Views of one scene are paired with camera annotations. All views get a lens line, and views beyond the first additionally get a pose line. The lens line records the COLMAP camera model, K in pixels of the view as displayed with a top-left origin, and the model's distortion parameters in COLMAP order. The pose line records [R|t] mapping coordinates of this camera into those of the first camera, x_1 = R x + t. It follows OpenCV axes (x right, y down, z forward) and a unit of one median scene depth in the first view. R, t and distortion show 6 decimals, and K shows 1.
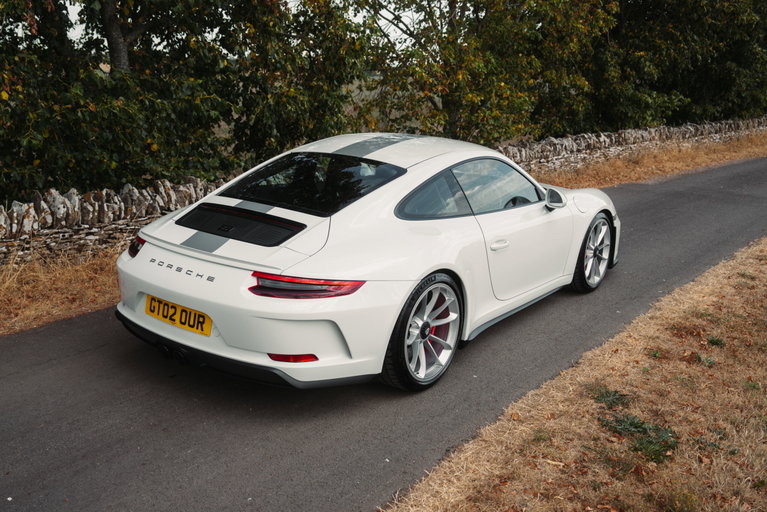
lens RADIAL K [[791.8, 0, 381.3], [0, 791.8, 252.8], [0, 0, 1]] dist [0.070652, 0.000000]
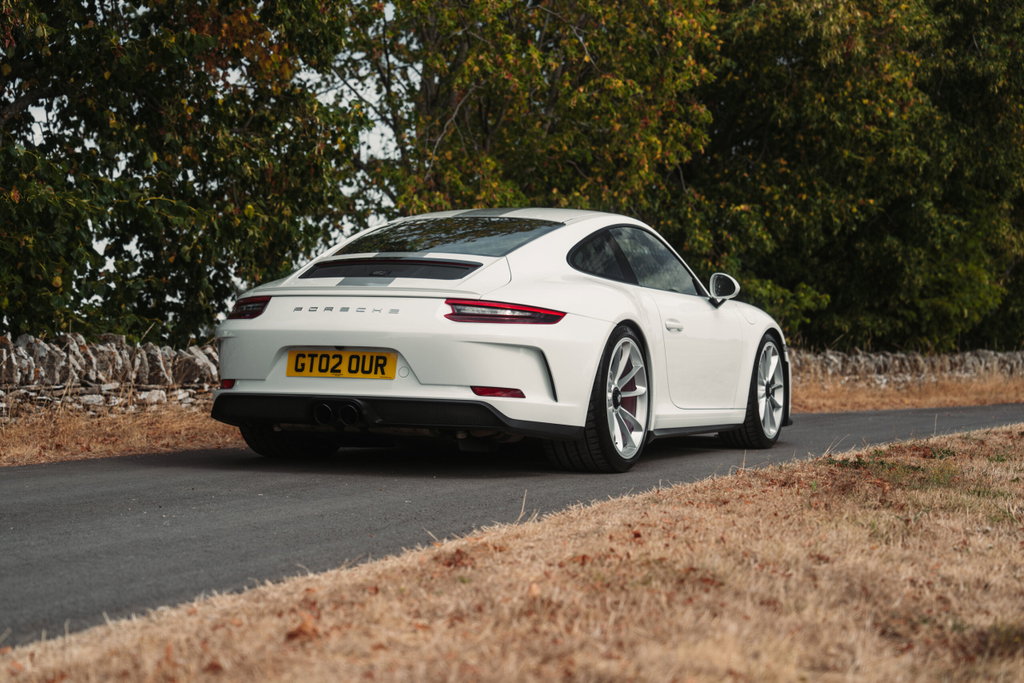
lens RADIAL K [[2149.4, 0, 513.8], [0, 2149.4, 343.4], [0, 0, 1]] dist [0.334801, 0.000000]
pose [[0.971217, -0.019200, 0.237421, -0.562105], [0.075937, 0.969695, -0.232217, 0.540346], [-0.225768, 0.243562, 0.943242, -1.064961]]
